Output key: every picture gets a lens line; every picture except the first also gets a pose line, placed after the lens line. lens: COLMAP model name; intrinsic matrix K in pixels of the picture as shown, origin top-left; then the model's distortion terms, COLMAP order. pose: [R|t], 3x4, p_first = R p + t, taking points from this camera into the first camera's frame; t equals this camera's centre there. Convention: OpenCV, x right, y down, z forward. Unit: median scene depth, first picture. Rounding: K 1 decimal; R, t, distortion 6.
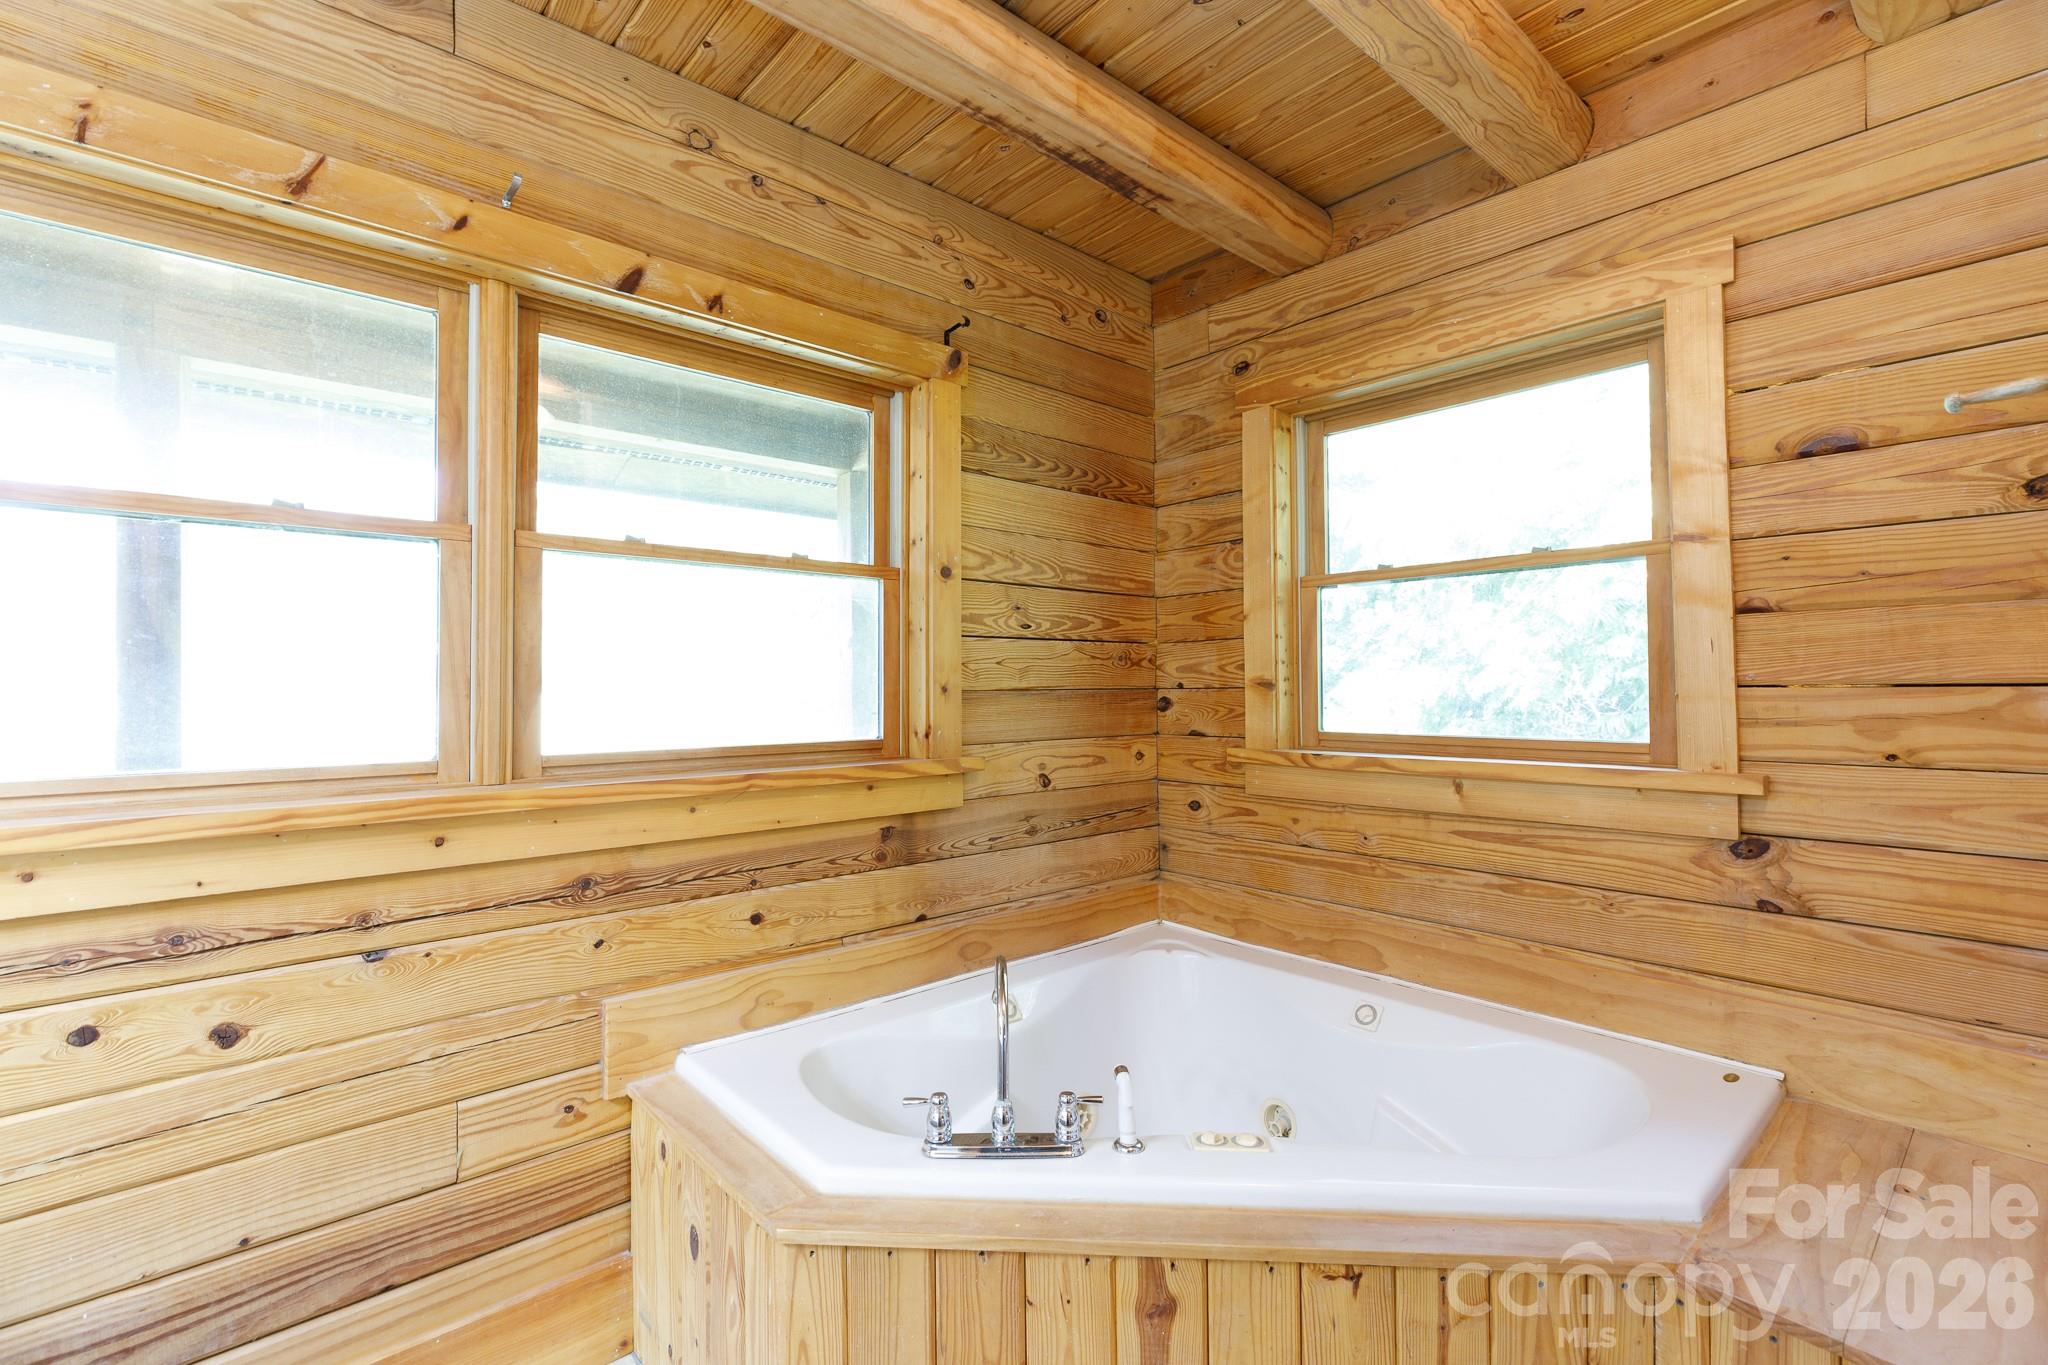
lens RADIAL K [[914.2, 0, 1023.8], [0, 914.2, 671.7], [0, 0, 1]] dist [0.004341, -0.000383]
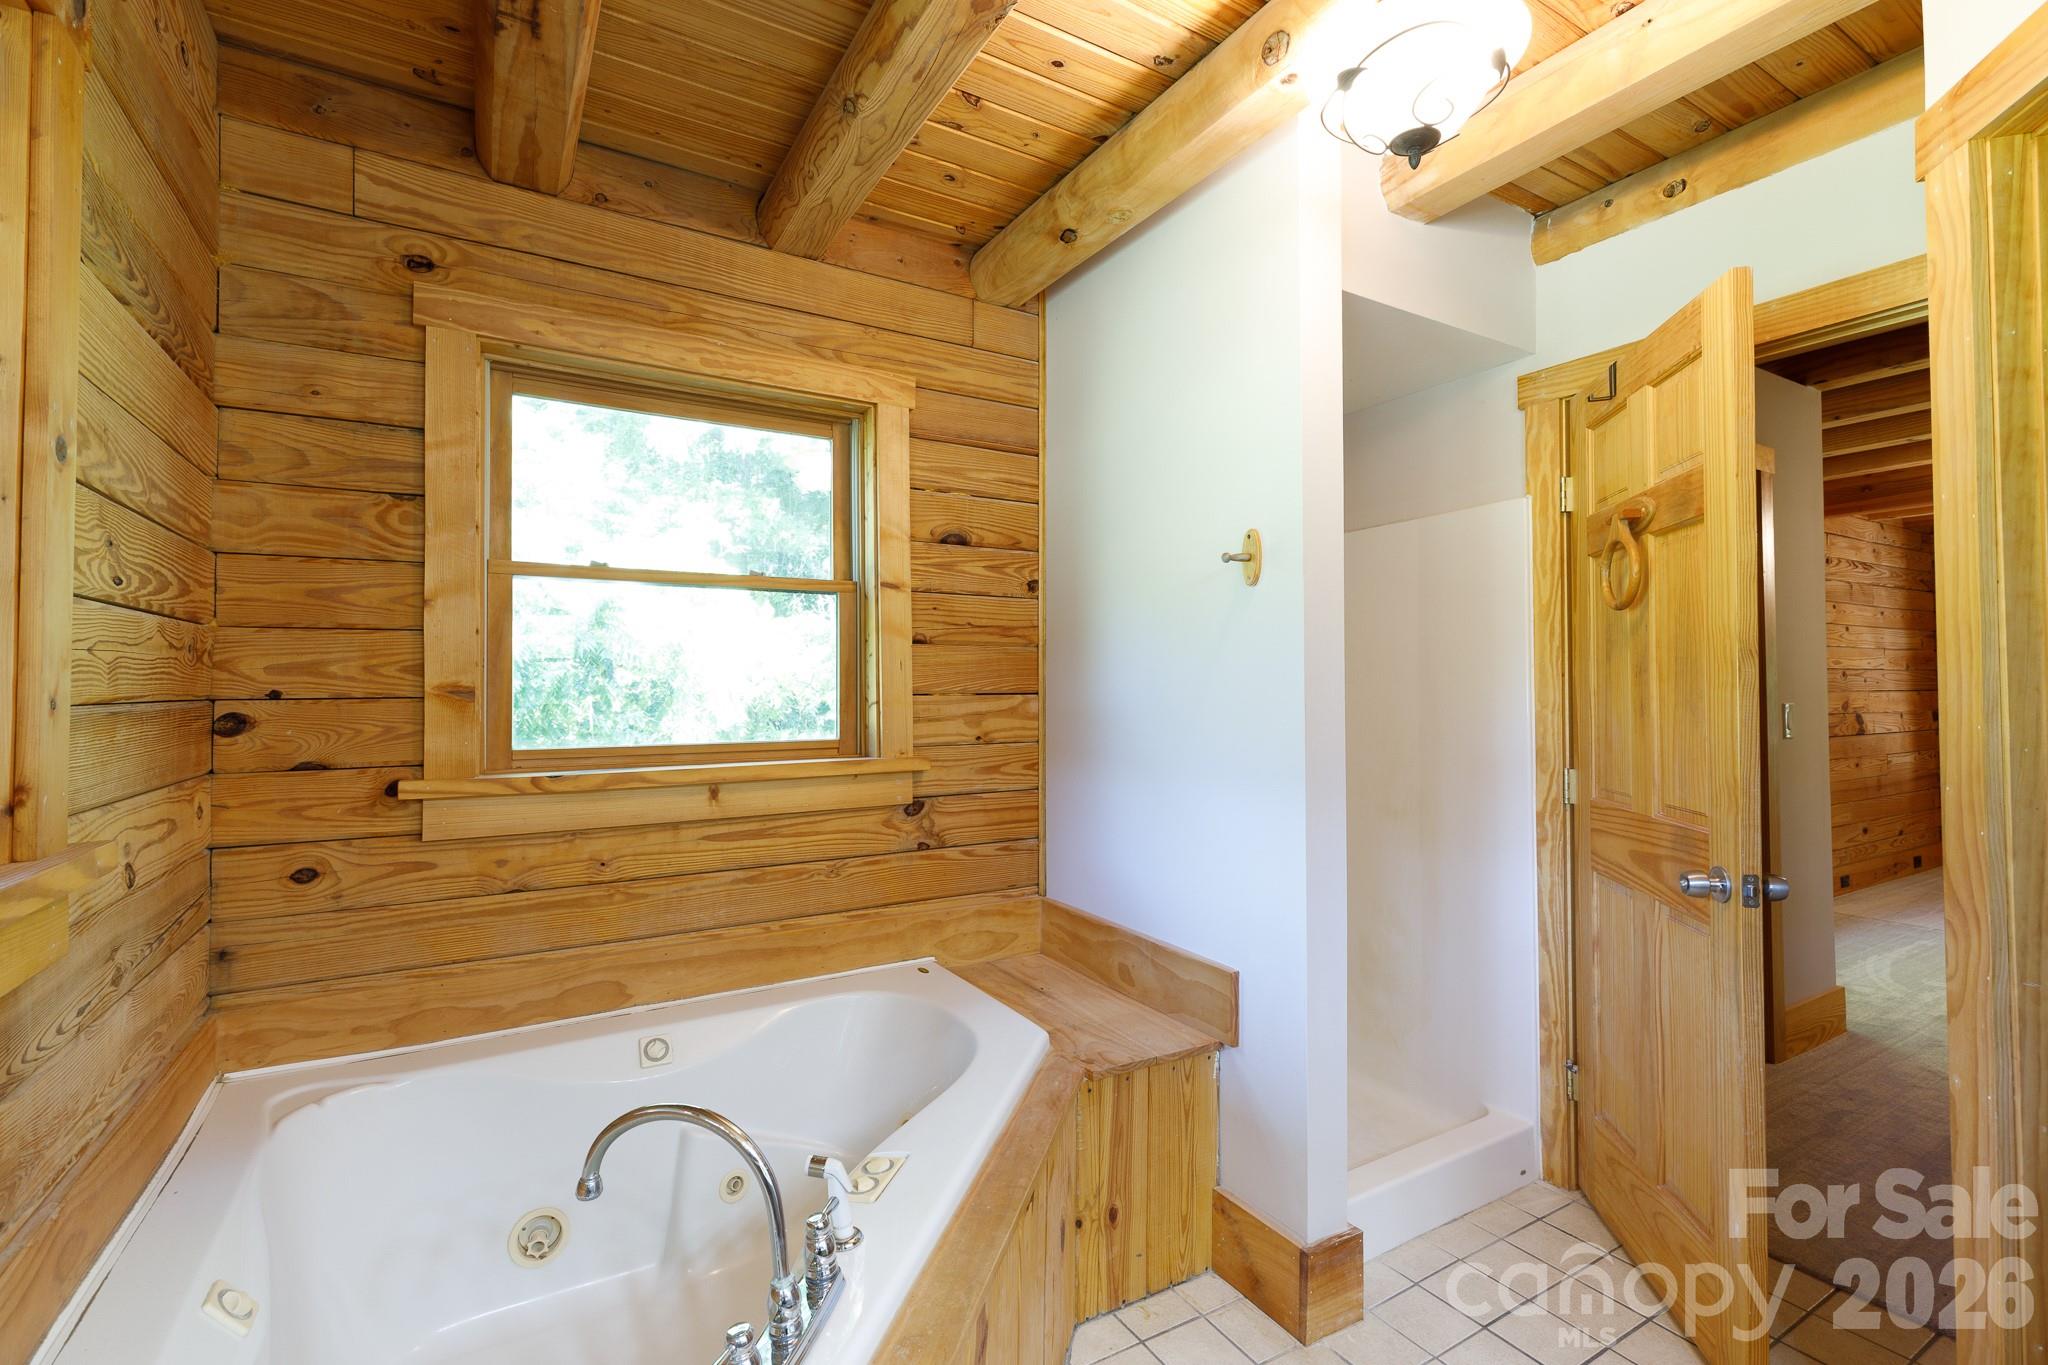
lens RADIAL K [[914.2, 0, 1023.8], [0, 914.2, 671.7], [0, 0, 1]] dist [0.004341, -0.000383]
pose [[0.185683, 0.022702, 0.982347, -0.473760], [-0.015052, 0.999682, -0.020257, 0.005195], [-0.982494, -0.011024, 0.185965, 0.463779]]
